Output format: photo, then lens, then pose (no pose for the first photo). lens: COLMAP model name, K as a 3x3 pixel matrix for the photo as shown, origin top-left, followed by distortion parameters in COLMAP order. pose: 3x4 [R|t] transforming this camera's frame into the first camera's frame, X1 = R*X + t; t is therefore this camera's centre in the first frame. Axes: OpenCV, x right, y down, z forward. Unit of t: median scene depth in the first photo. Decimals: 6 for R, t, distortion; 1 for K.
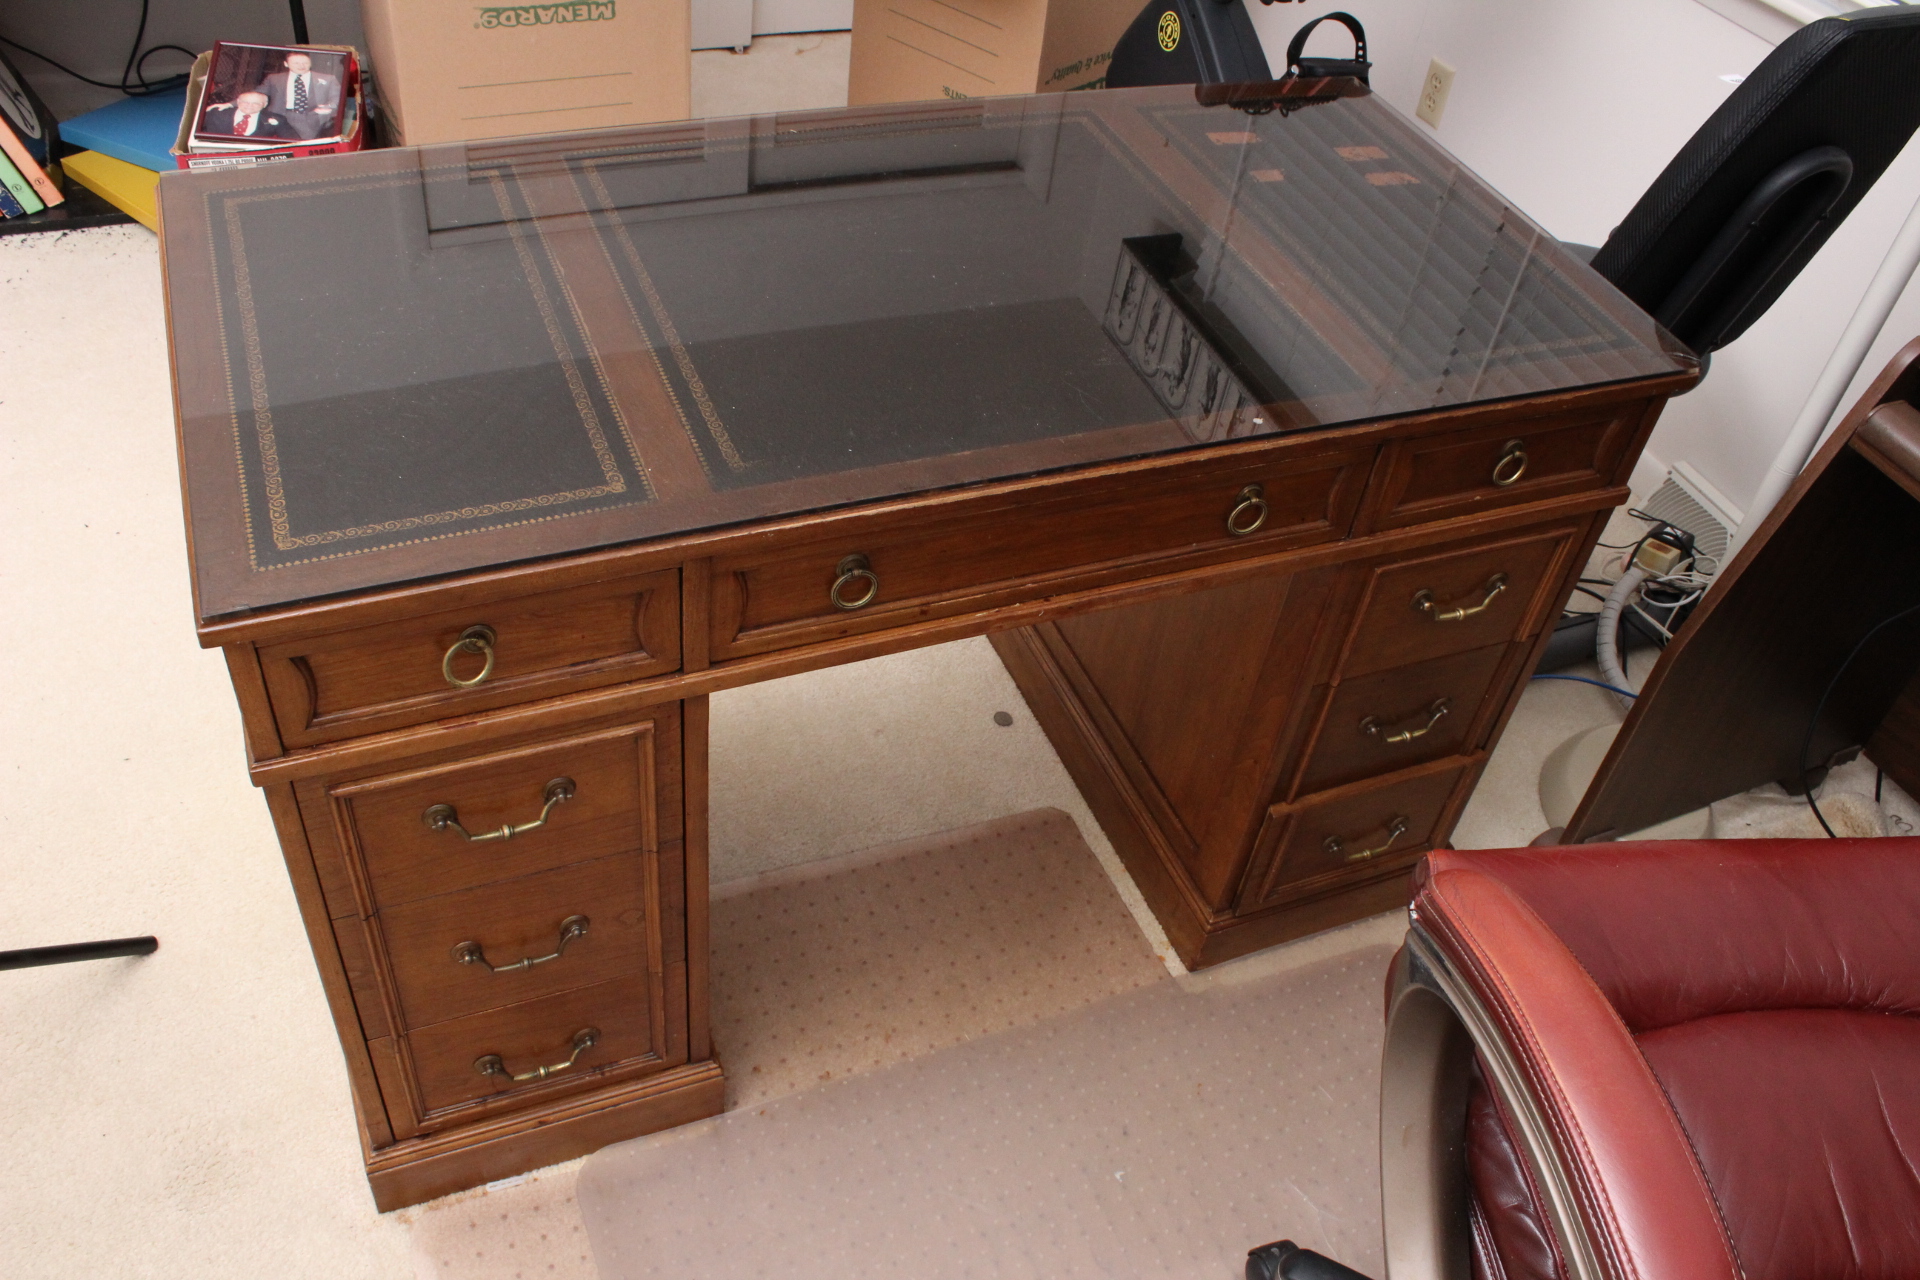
lens RADIAL K [[1603.6, 0, 958.4], [0, 1603.6, 658.7], [0, 0, 1]] dist [-0.181691, 0.154564]
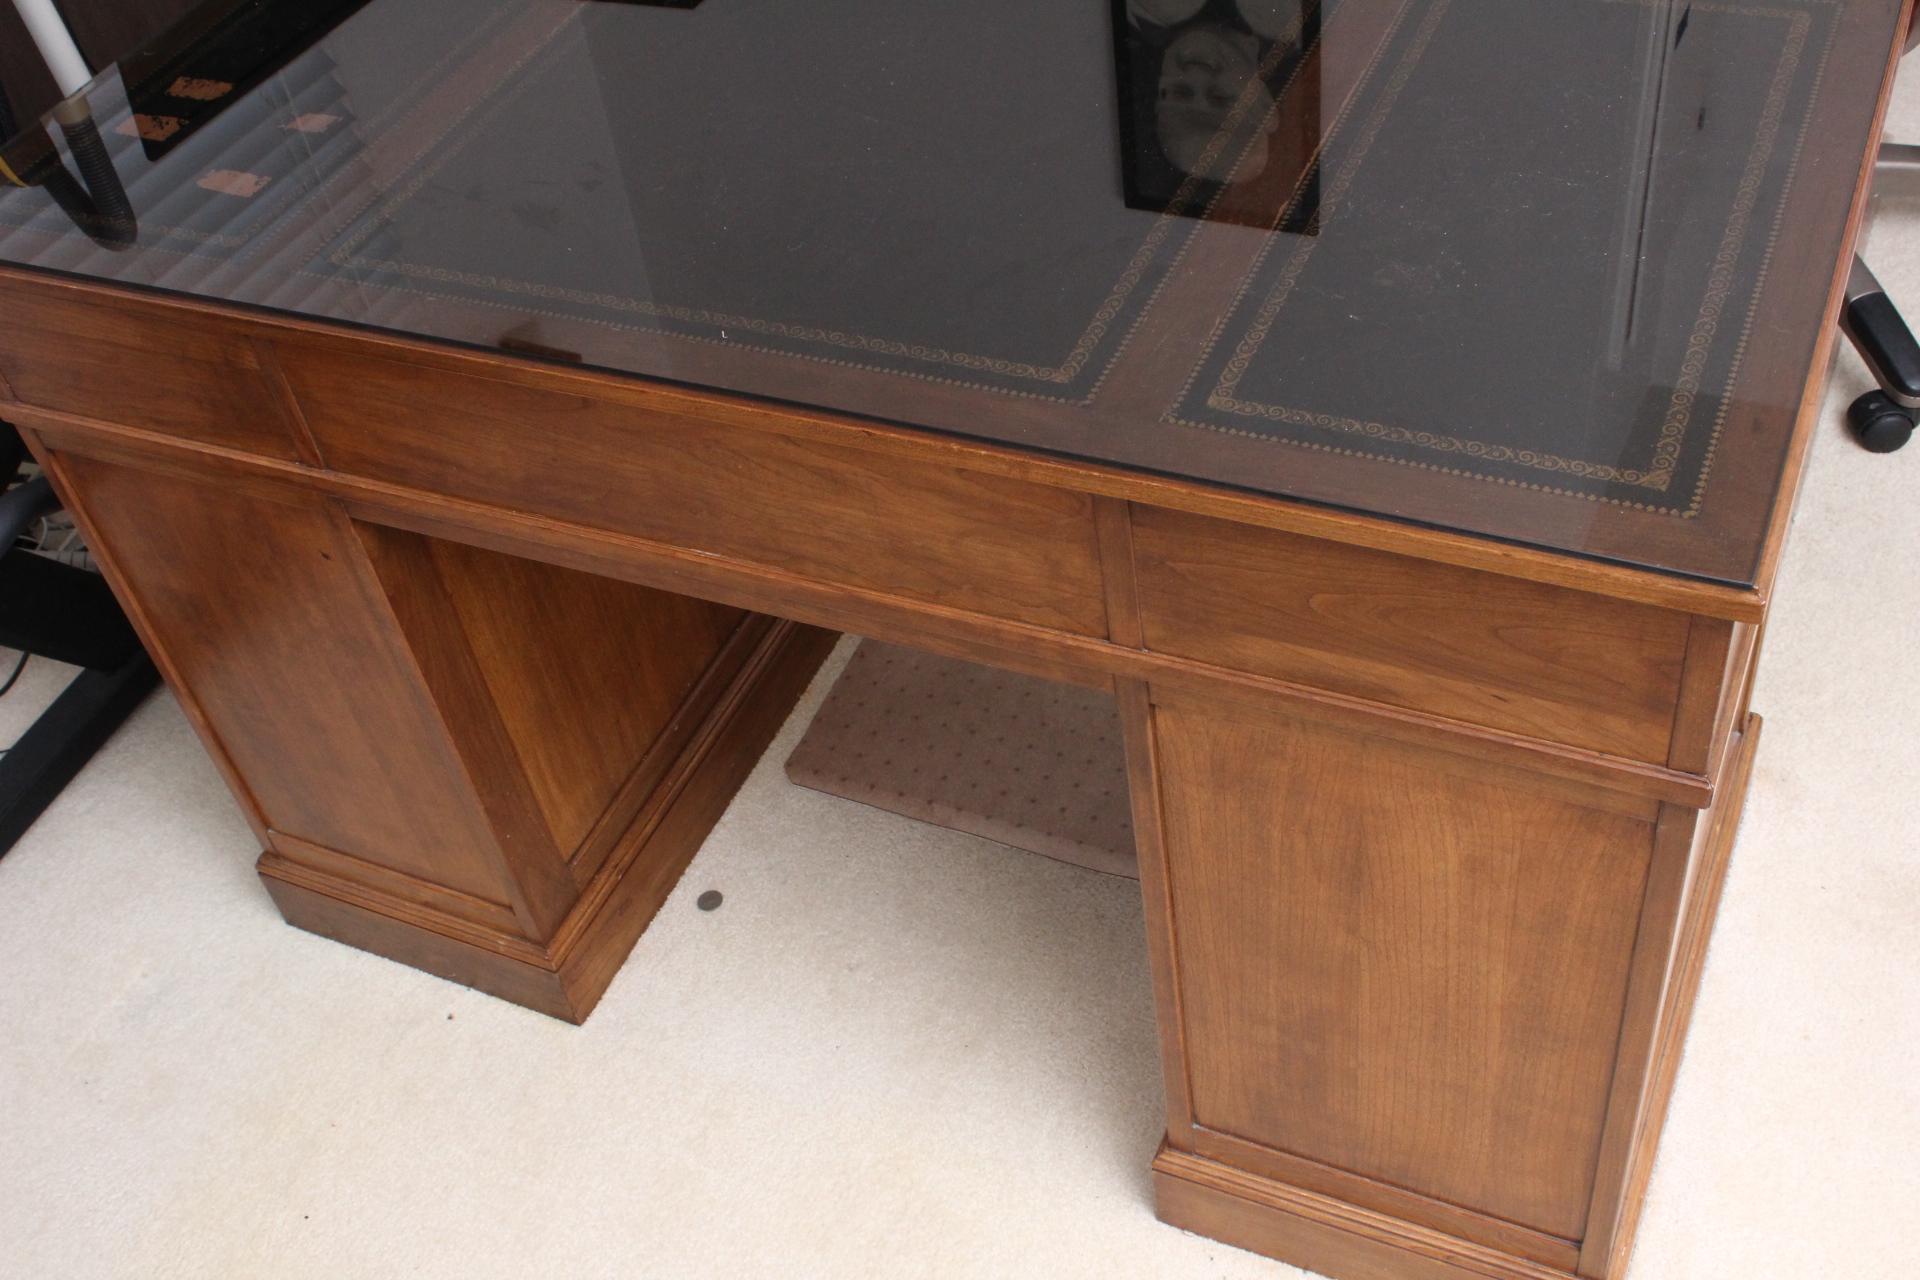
lens RADIAL K [[2005.9, 0, 960.0], [0, 2005.9, 640.0], [0, 0, 1]] dist [-0.079556, 0.007749]
pose [[-0.676142, -0.531296, 0.510448, -0.726539], [0.553263, 0.091390, 0.827978, -1.070125], [-0.486551, 0.842243, 0.232154, 1.039449]]
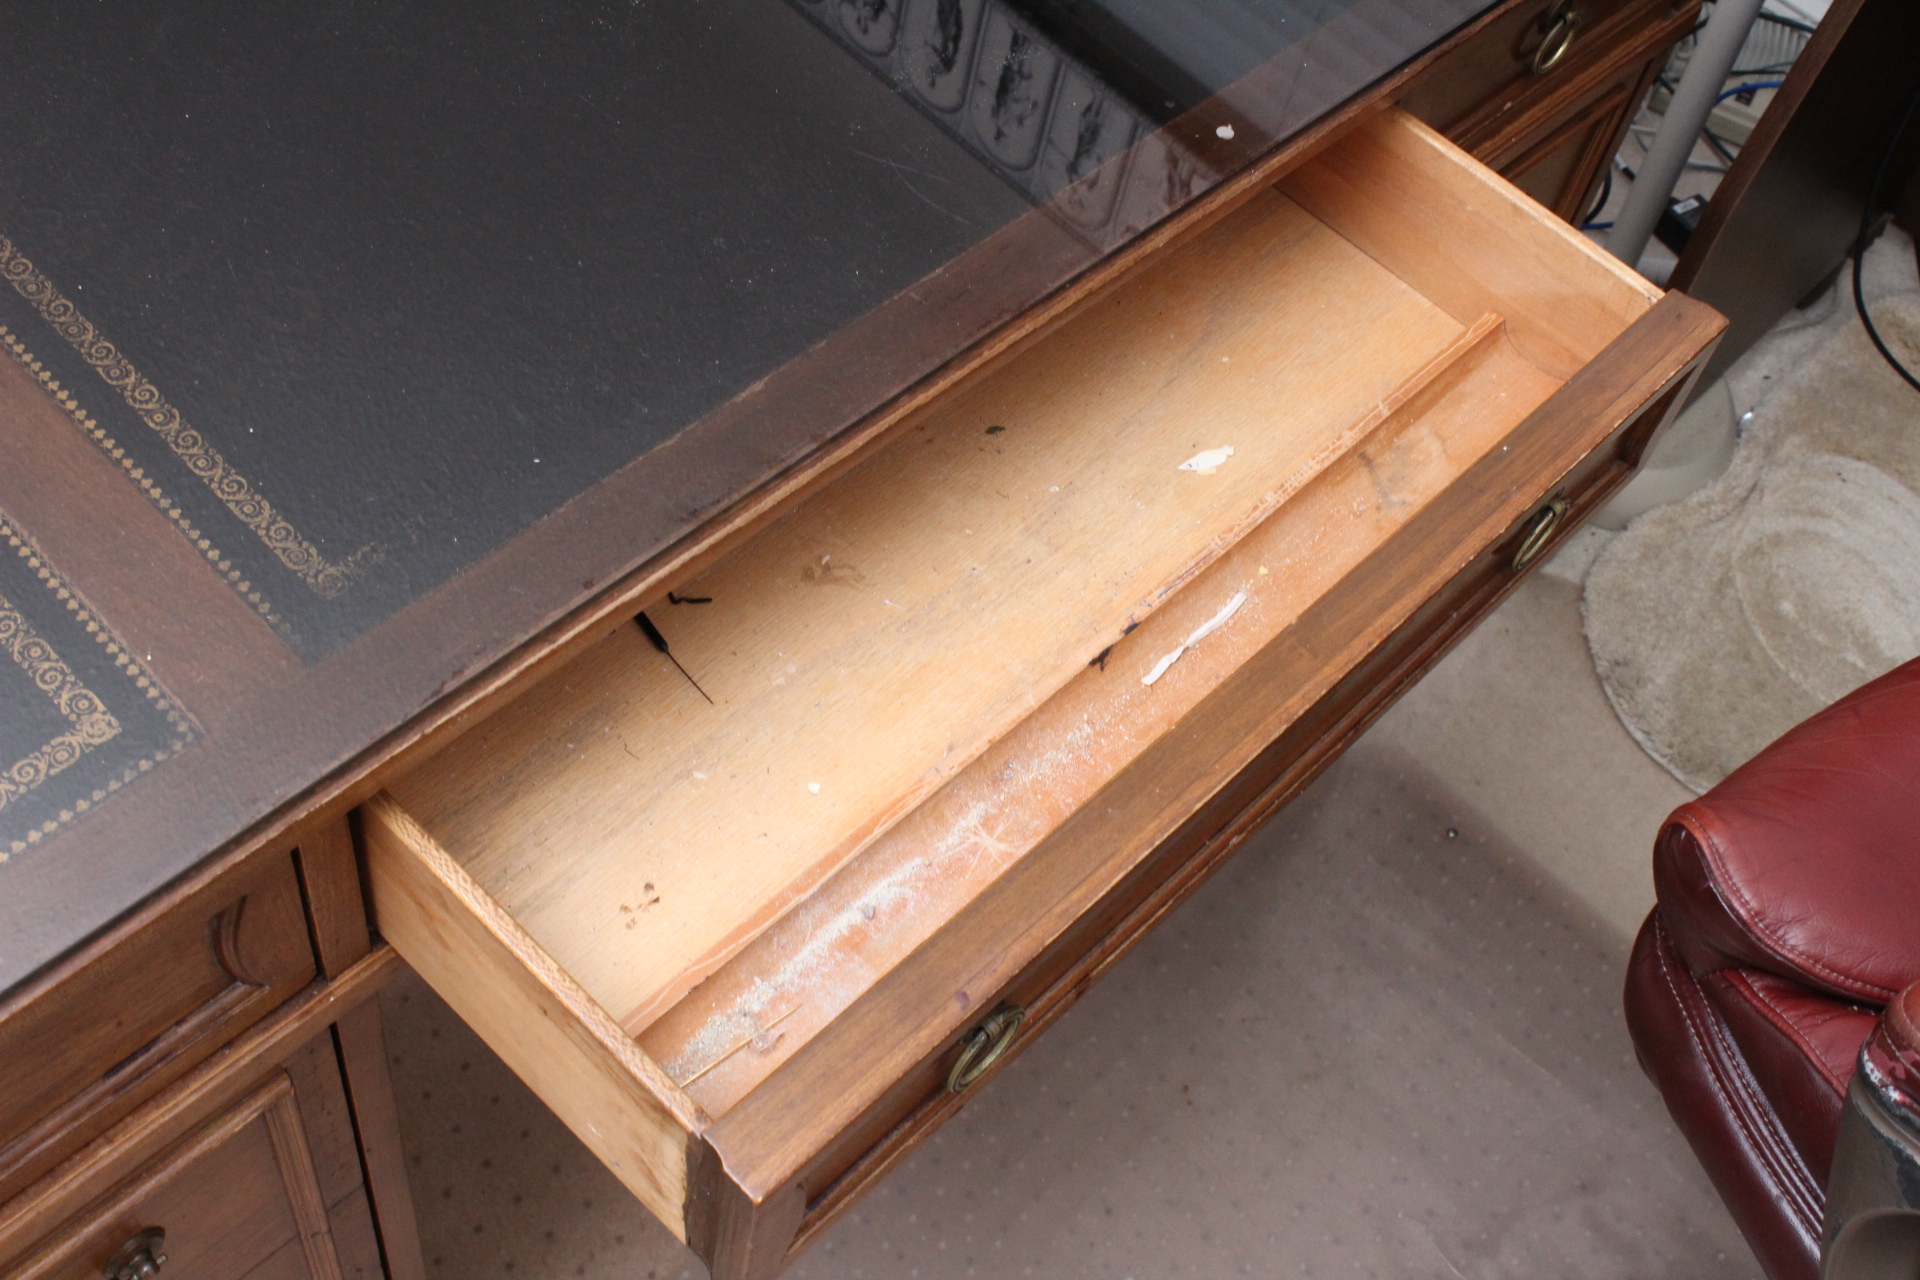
lens RADIAL K [[2257.1, 0, 962.3], [0, 2257.1, 653.4], [0, 0, 1]] dist [-0.081740, 0.051748]
pose [[0.923473, -0.305835, 0.231652, -0.111648], [0.240869, 0.932127, 0.270412, -0.206065], [-0.298630, -0.193920, 0.934460, 0.297411]]
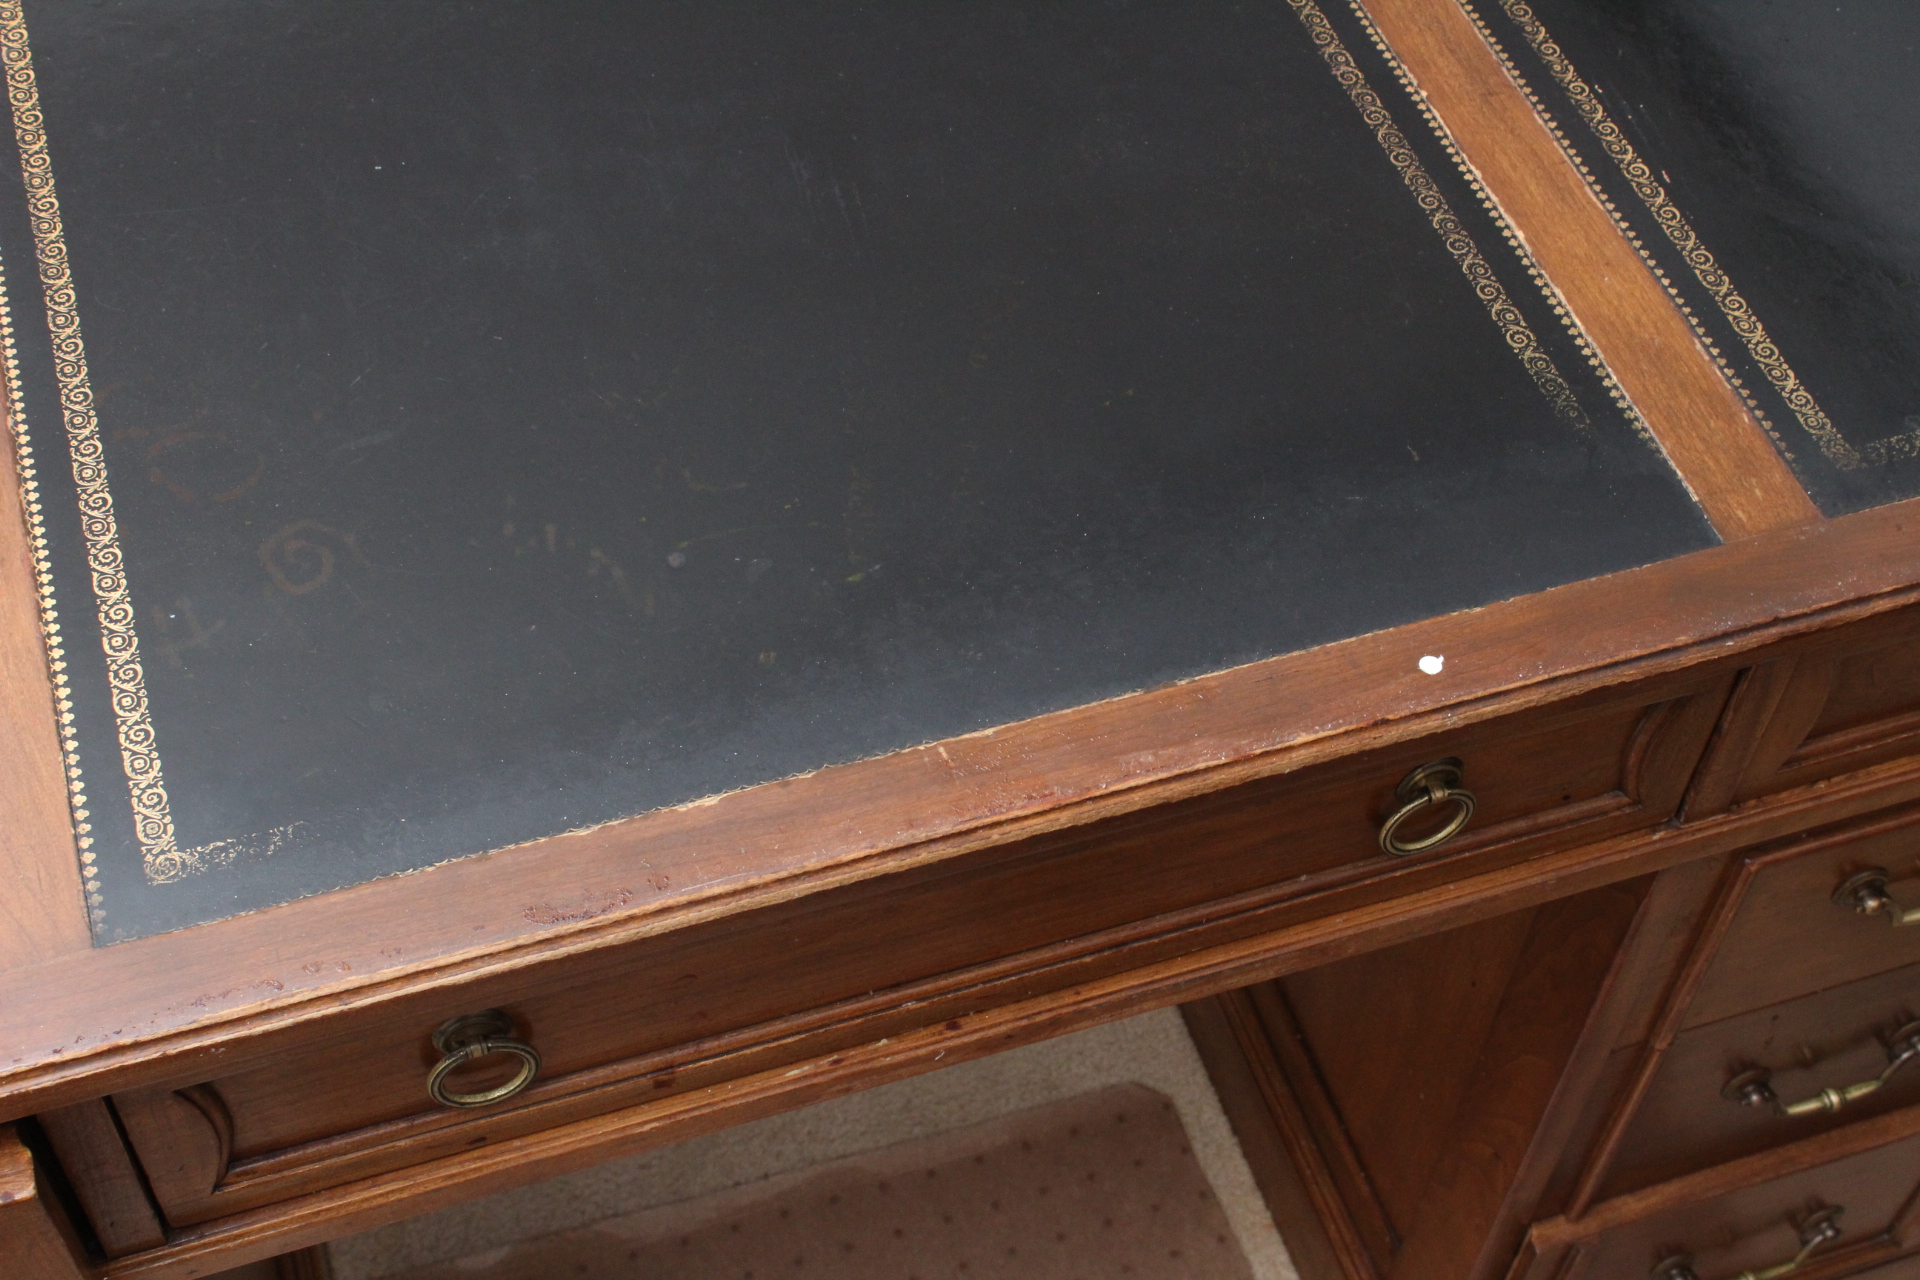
lens RADIAL K [[2618.7, 0, 948.4], [0, 2618.7, 642.0], [0, 0, 1]] dist [-0.054548, 0.053134]
pose [[0.994540, 0.010436, -0.103837, 0.130270], [0.003186, 0.991488, 0.130163, -0.241622], [0.104311, -0.129783, 0.986040, 0.293590]]
